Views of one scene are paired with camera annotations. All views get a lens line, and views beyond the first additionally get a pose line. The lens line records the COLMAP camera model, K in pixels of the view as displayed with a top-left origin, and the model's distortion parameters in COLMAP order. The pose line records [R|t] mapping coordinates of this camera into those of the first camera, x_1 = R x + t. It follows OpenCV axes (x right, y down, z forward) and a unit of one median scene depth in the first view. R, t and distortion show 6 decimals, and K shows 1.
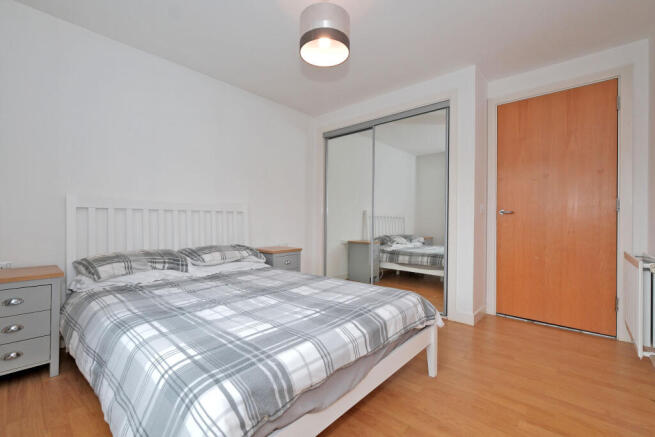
lens RADIAL K [[283.5, 0, 326.0], [0, 283.5, 222.8], [0, 0, 1]] dist [-0.000858, -0.000224]
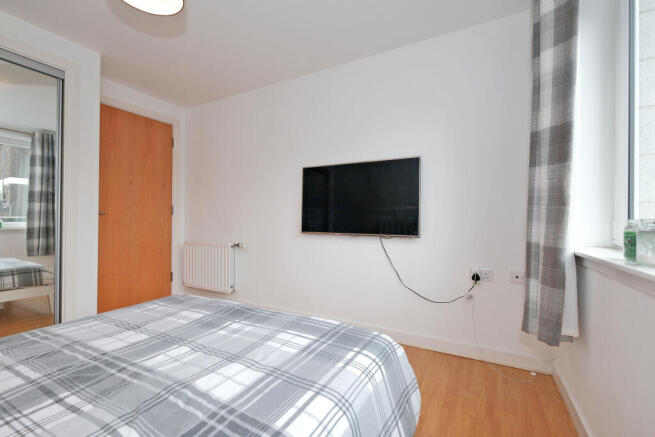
lens RADIAL K [[292.0, 0, 323.8], [0, 292.0, 214.2], [0, 0, 1]] dist [0.000231, -0.000028]
pose [[-0.230134, 0.011080, 0.973096, -1.093095], [0.007560, 0.999925, -0.009598, -0.035019], [-0.973130, 0.005147, -0.230201, 0.977386]]
